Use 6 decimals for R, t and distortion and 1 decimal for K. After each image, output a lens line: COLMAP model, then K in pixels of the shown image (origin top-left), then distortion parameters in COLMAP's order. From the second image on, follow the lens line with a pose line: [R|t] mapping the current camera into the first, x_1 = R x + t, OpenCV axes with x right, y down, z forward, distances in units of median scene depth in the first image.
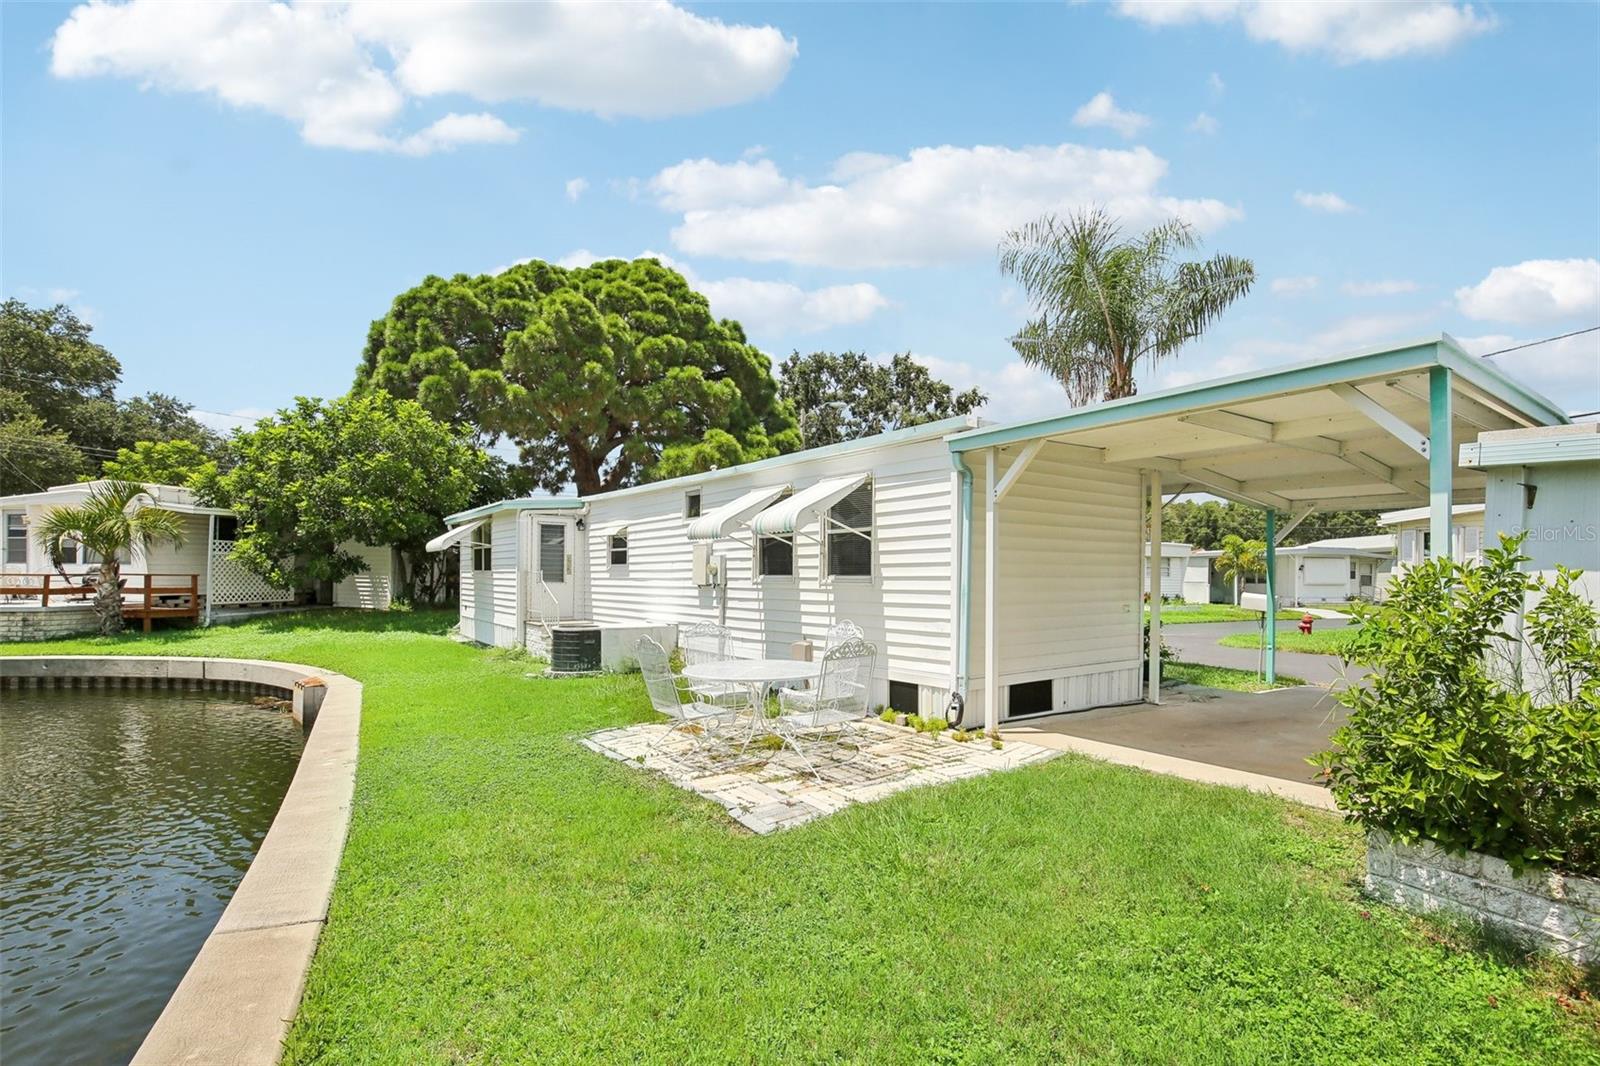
lens RADIAL K [[768.6, 0, 805.6], [0, 768.6, 567.5], [0, 0, 1]] dist [-0.022461, 0.000562]
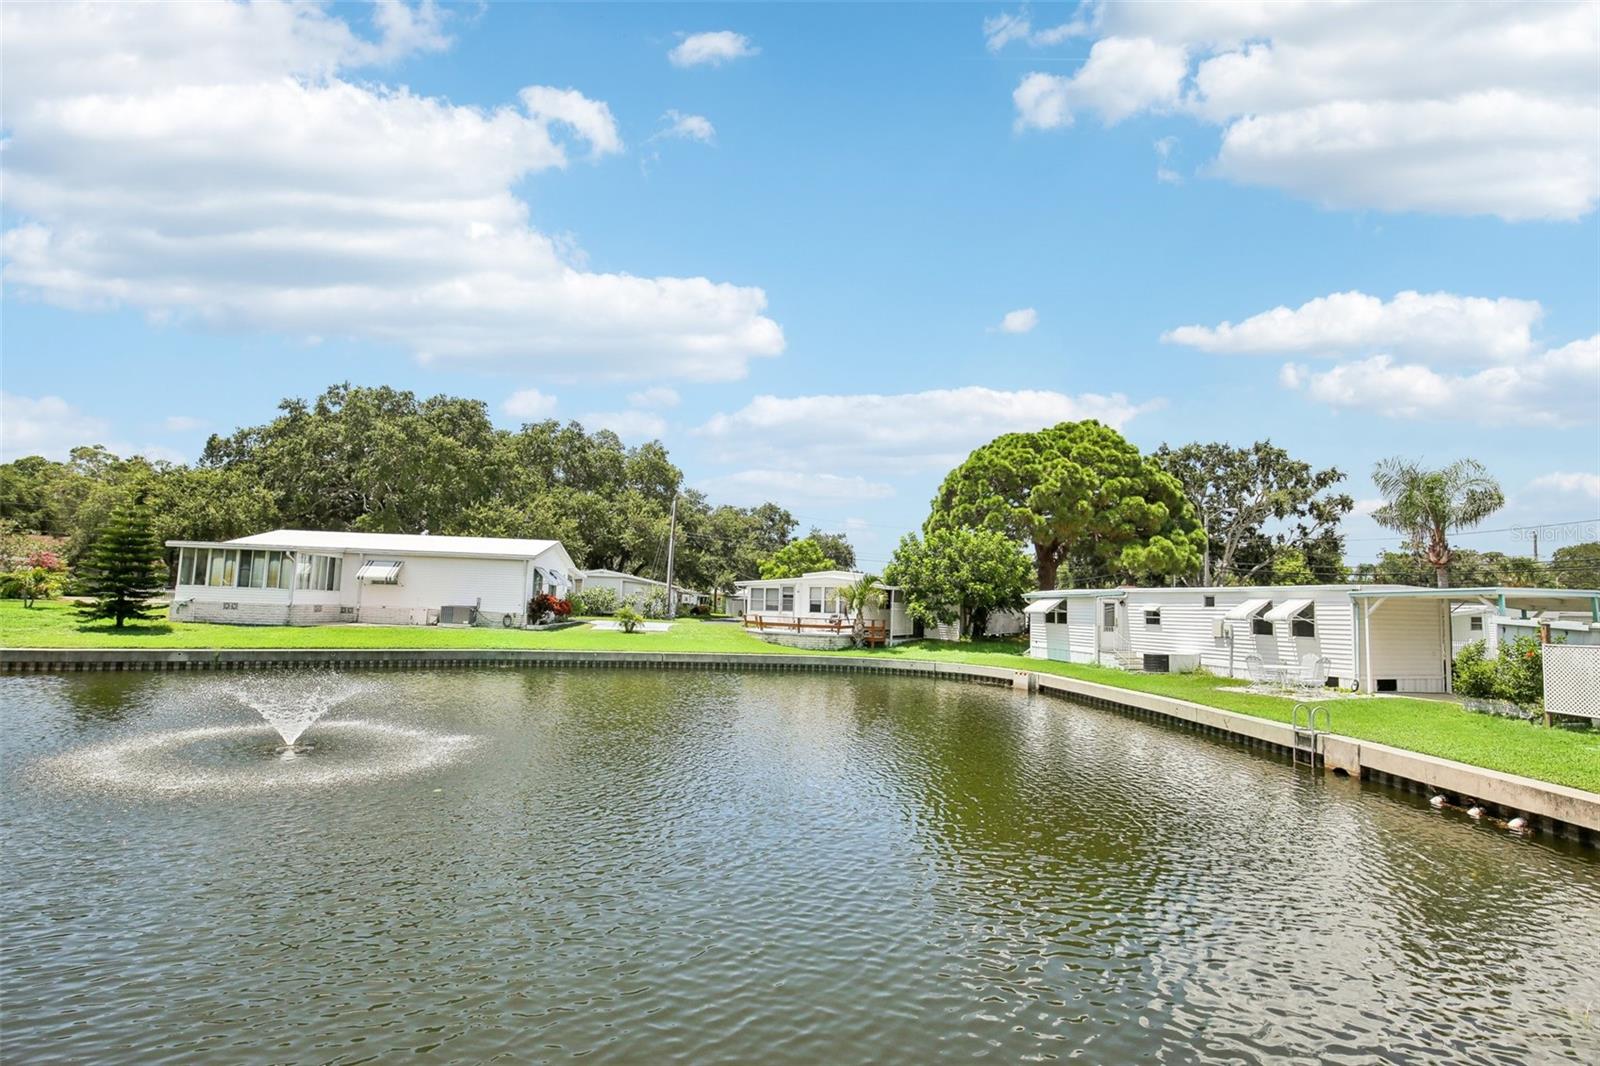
lens RADIAL K [[757.5, 0, 800.0], [0, 757.5, 533.0], [0, 0, 1]] dist [-0.024783, 0.000261]
pose [[0.922851, -0.015917, -0.384828, -0.212076], [-0.019956, 0.995828, -0.089043, -0.031558], [0.384639, 0.089853, 0.918683, -0.802722]]
